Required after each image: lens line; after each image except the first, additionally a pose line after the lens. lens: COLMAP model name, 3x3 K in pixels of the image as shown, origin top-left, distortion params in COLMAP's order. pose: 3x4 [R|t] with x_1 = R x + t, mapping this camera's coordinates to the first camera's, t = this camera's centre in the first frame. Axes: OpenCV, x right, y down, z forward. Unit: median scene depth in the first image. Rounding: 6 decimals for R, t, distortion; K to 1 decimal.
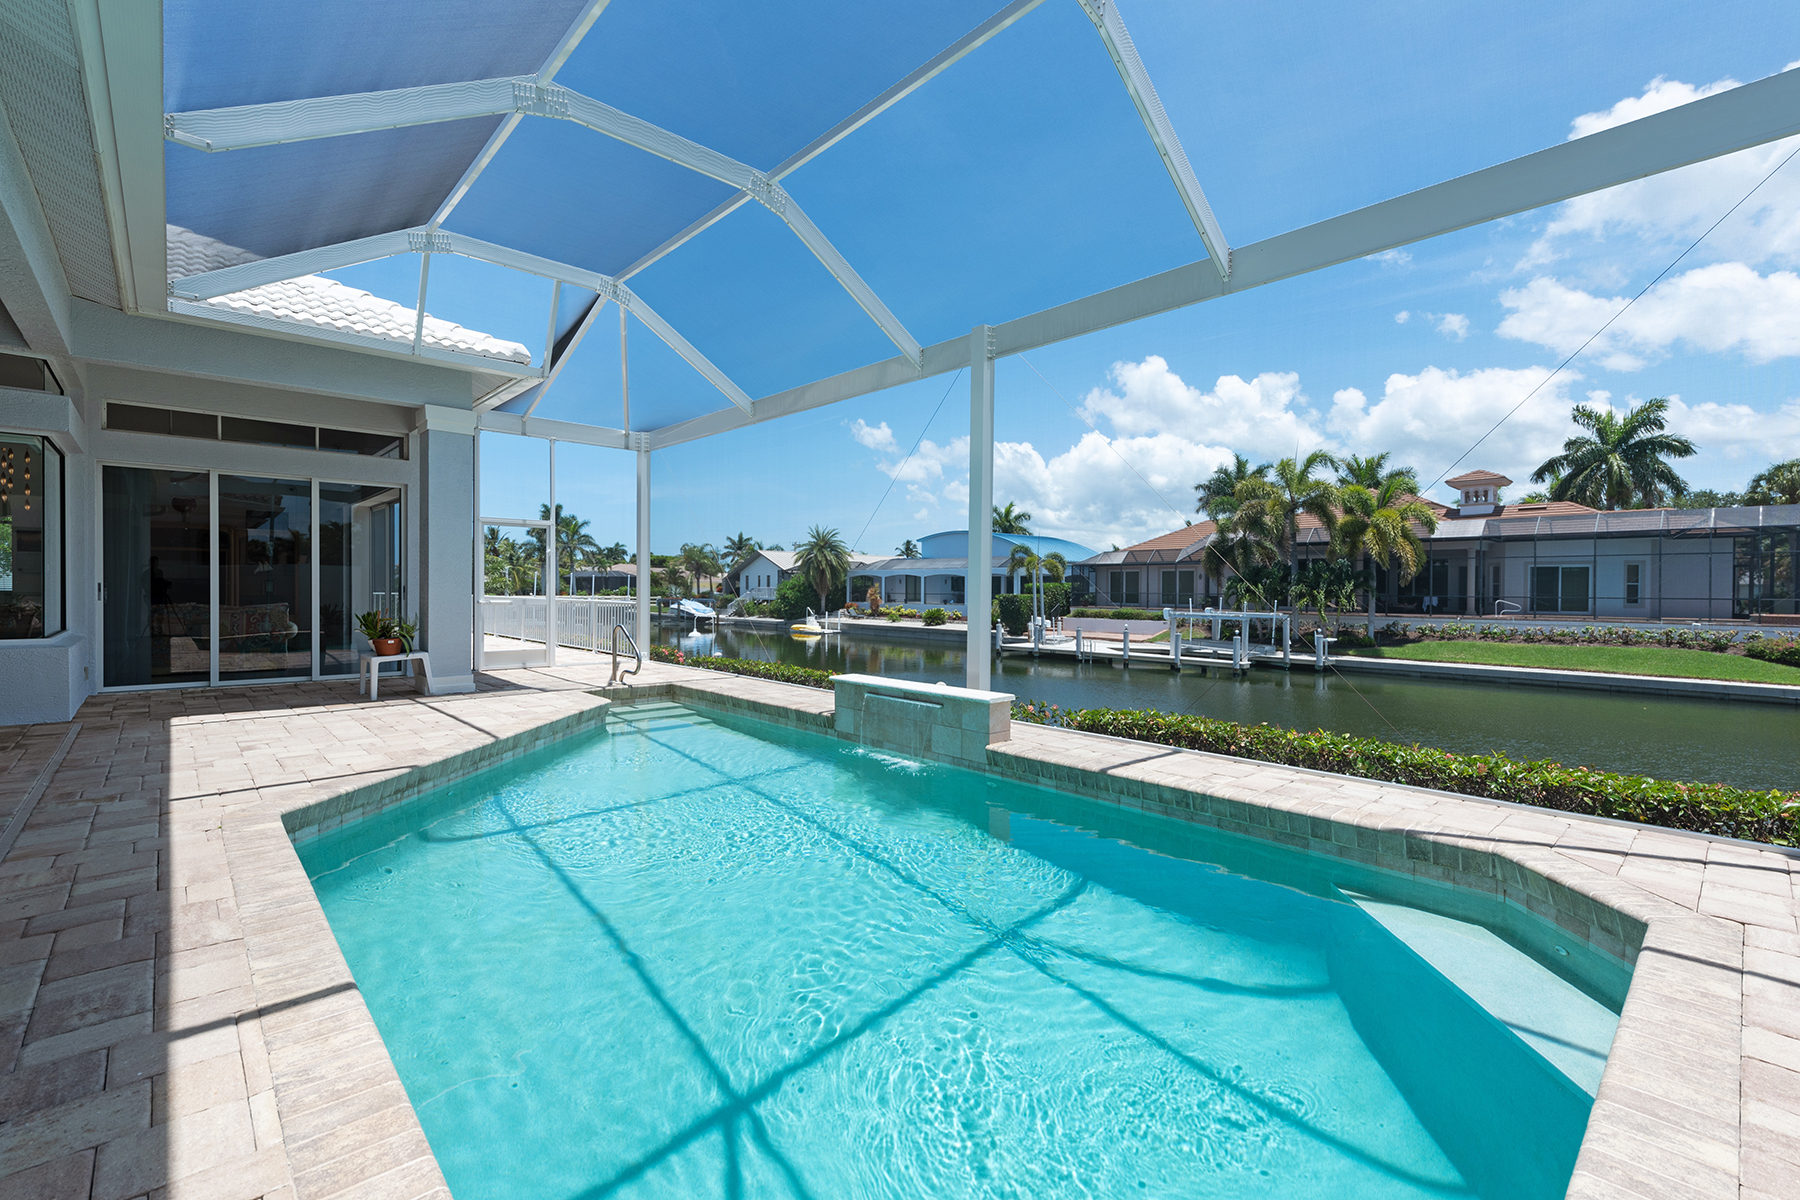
lens RADIAL K [[781.0, 0, 898.0], [0, 781.0, 592.7], [0, 0, 1]] dist [0.001375, 0.000378]
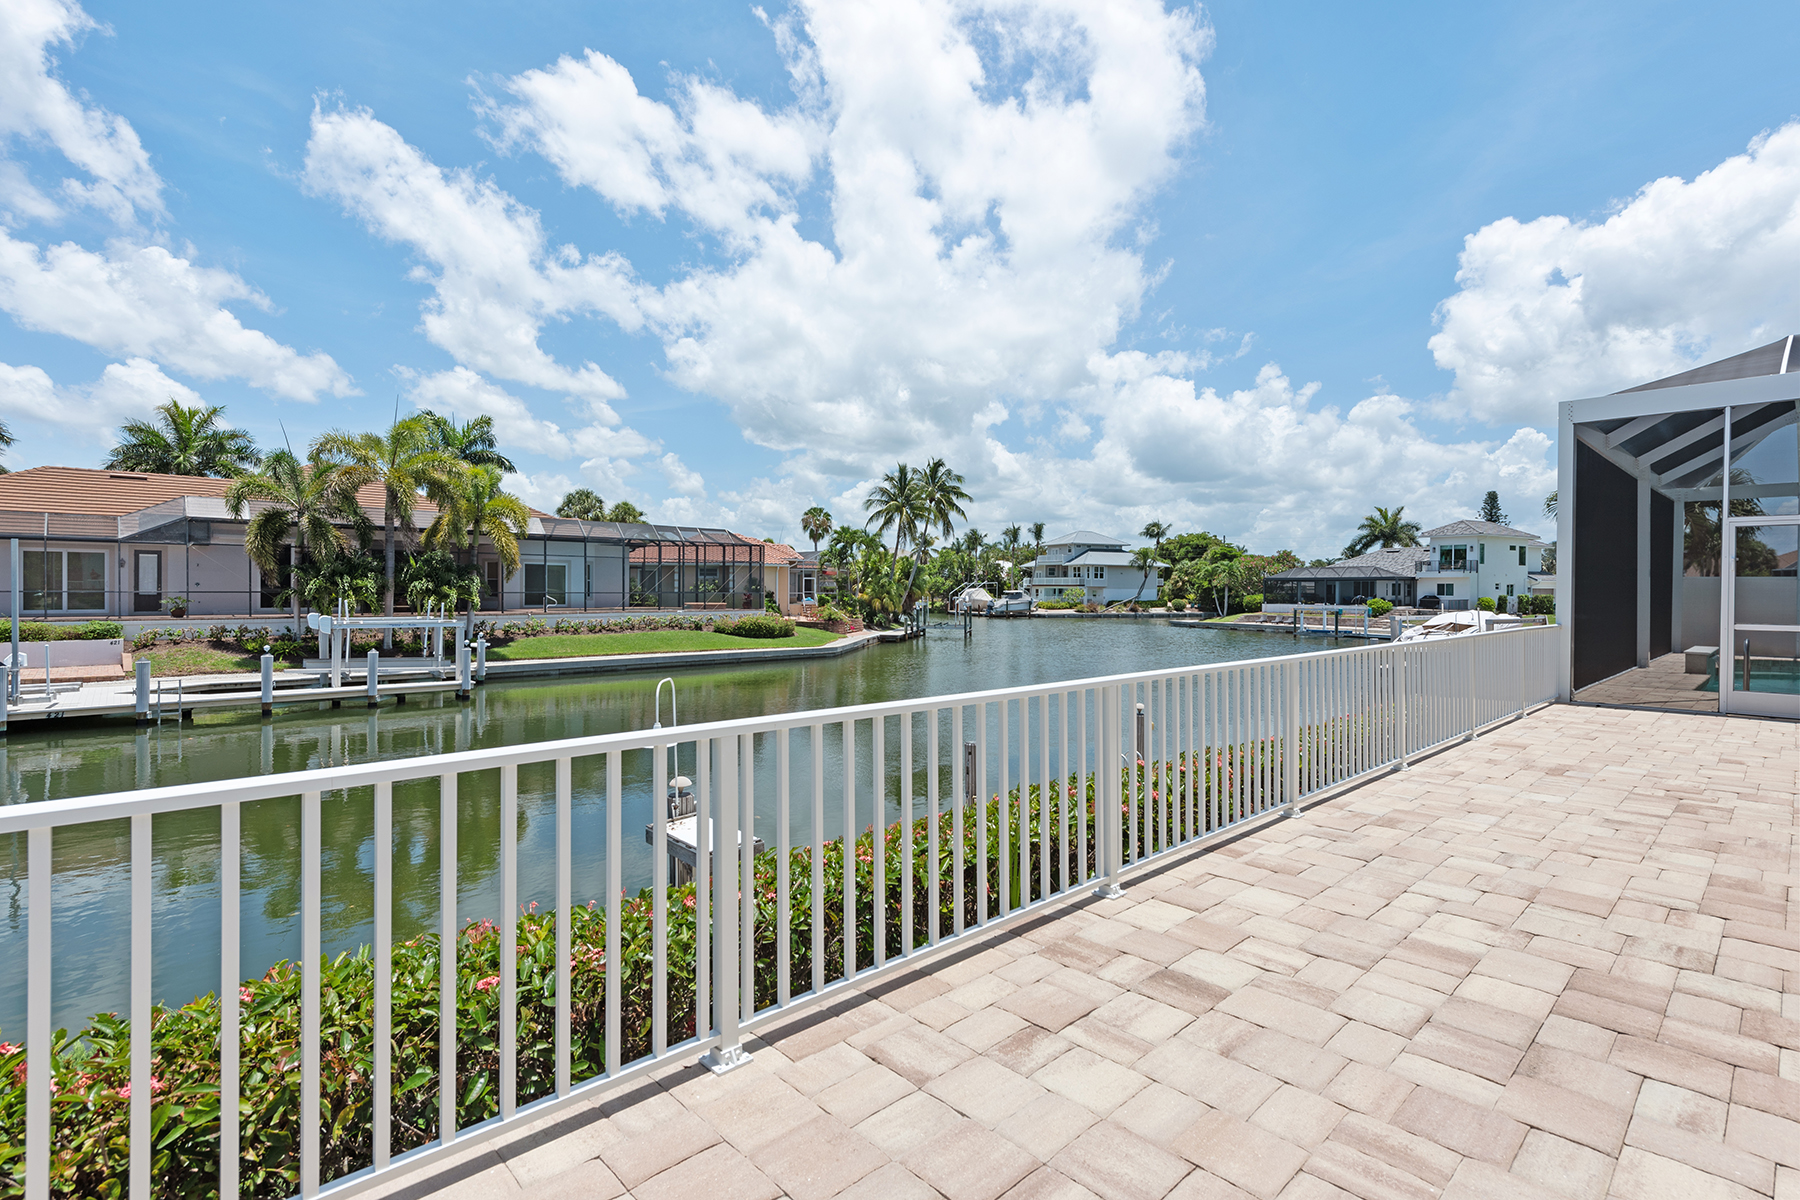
lens RADIAL K [[844.6, 0, 900.0], [0, 844.6, 600.0], [0, 0, 1]] dist [0.000848, -0.000200]
pose [[-0.008557, -0.021029, 0.999742, -0.344069], [-0.001540, 0.999778, 0.021016, -0.008492], [-0.999962, -0.001359, -0.008588, 0.487672]]
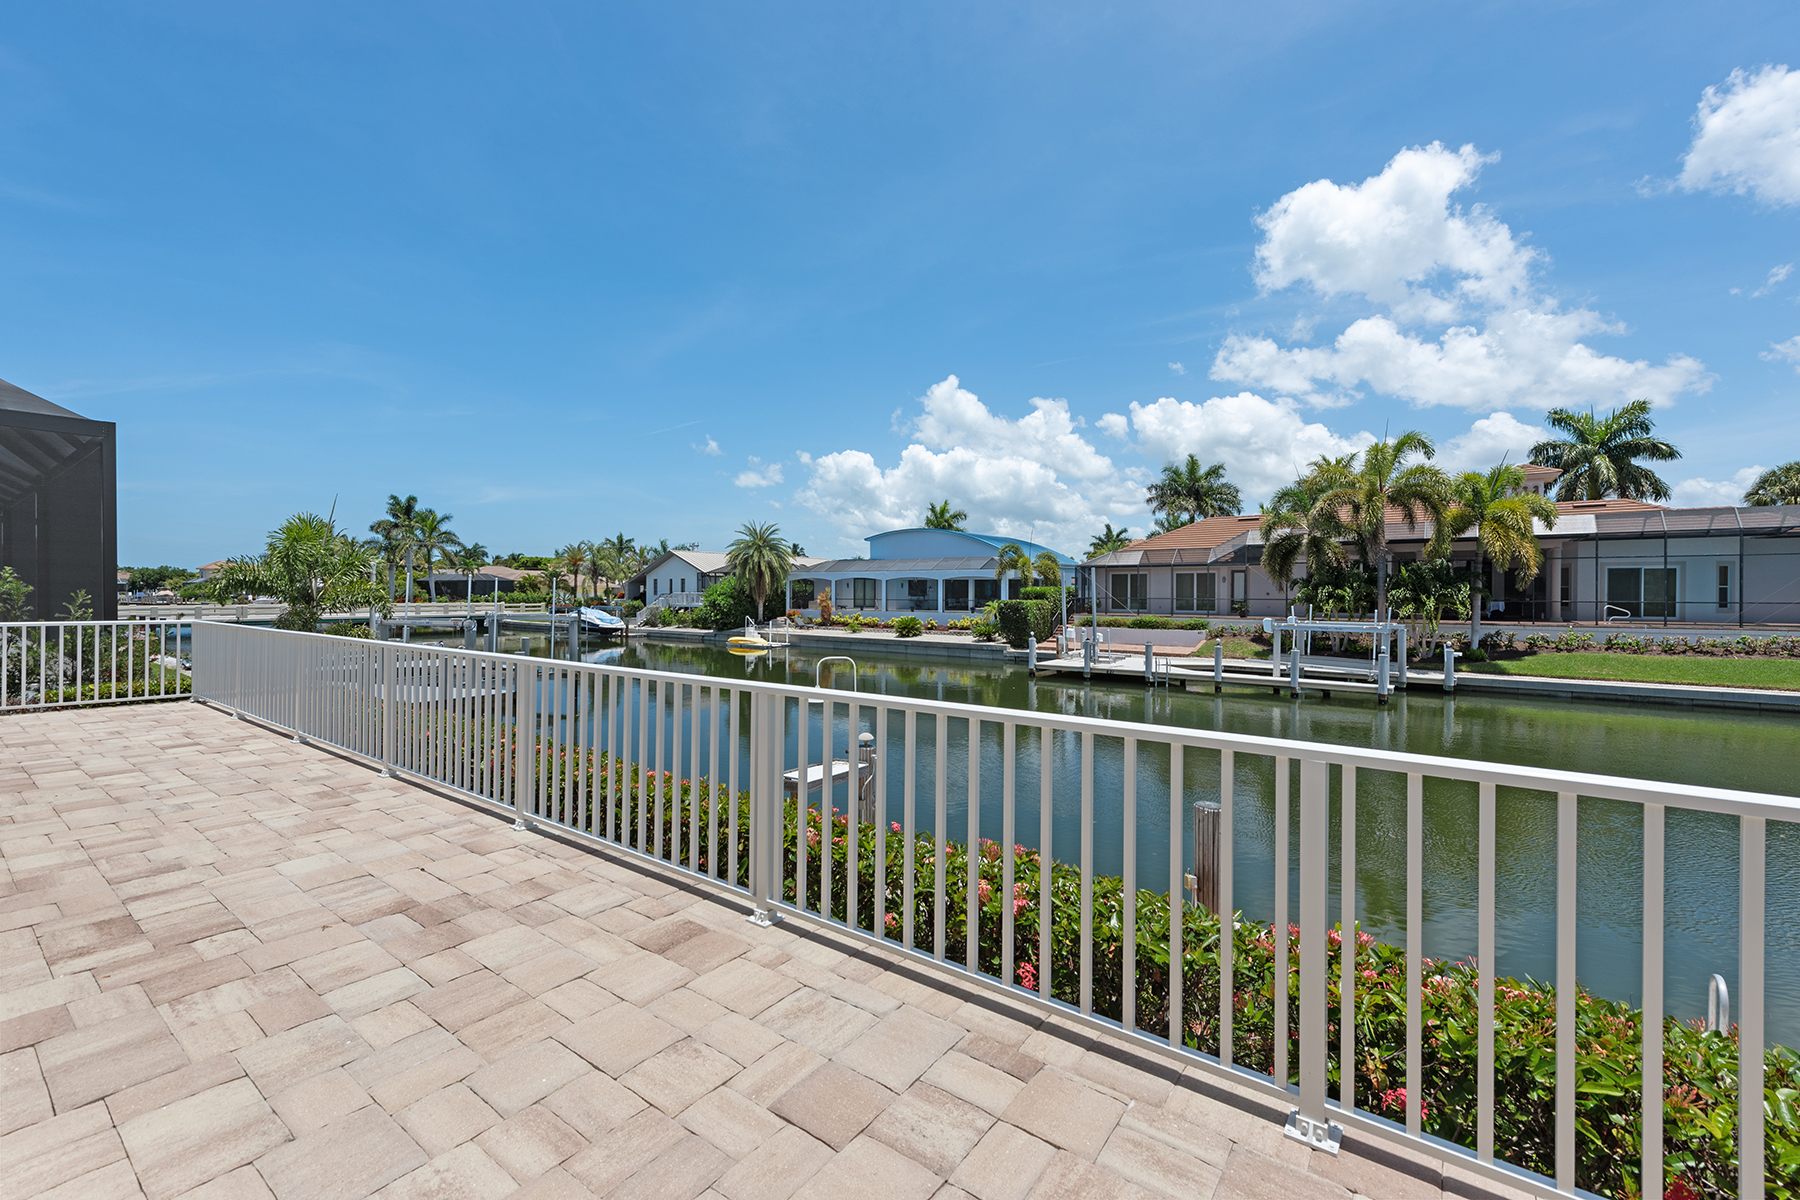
lens RADIAL K [[741.5, 0, 896.4], [0, 741.5, 592.6], [0, 0, 1]] dist [0.003582, 0.000034]
pose [[0.983691, -0.004045, 0.179822, -0.163174], [0.004688, 0.999984, -0.003148, -0.005734], [-0.179806, 0.003940, 0.983694, 0.288383]]
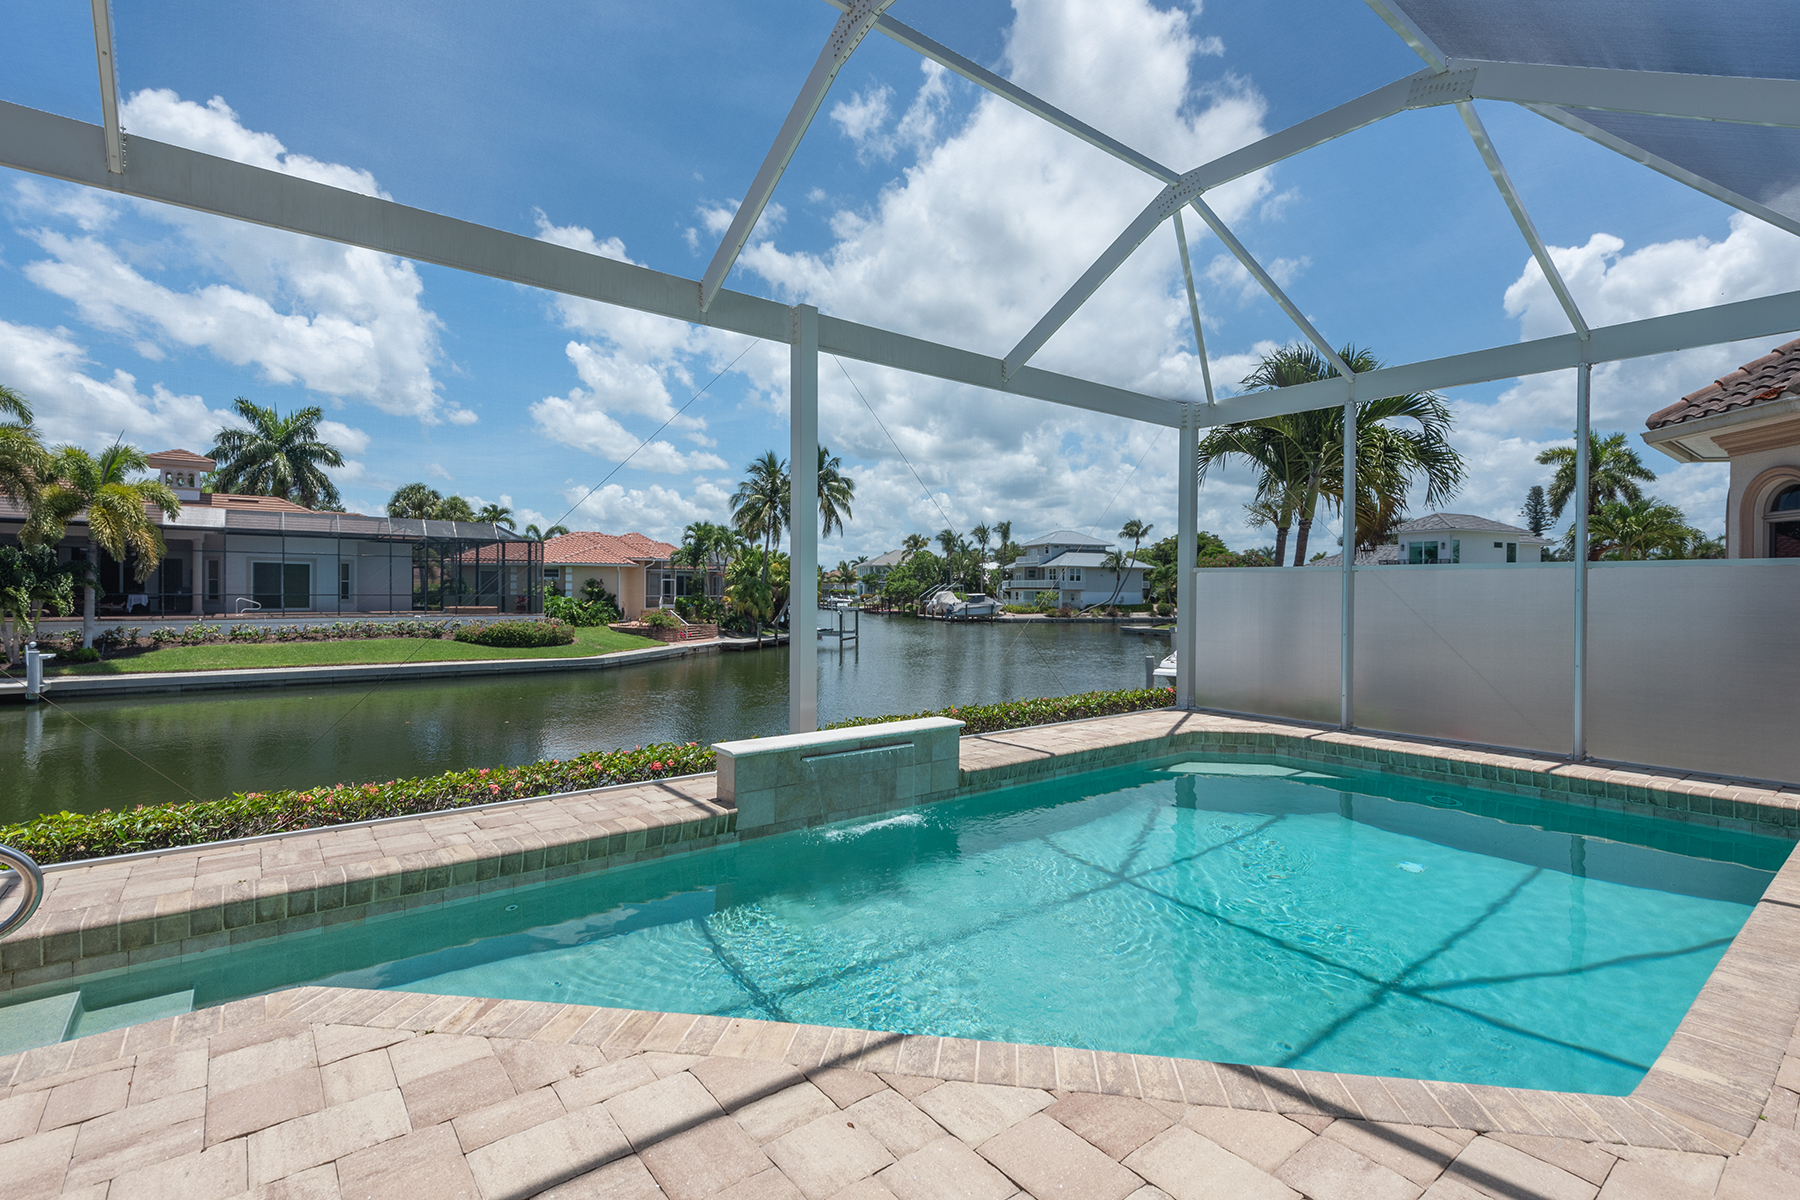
lens RADIAL K [[824.4, 0, 900.0], [0, 824.4, 600.0], [0, 0, 1]] dist [-0.000234, -0.001338]
pose [[0.068207, -0.017219, 0.997523, -0.136218], [-0.002173, 0.999846, 0.017407, -0.006094], [-0.997669, -0.003355, 0.068159, 0.143007]]
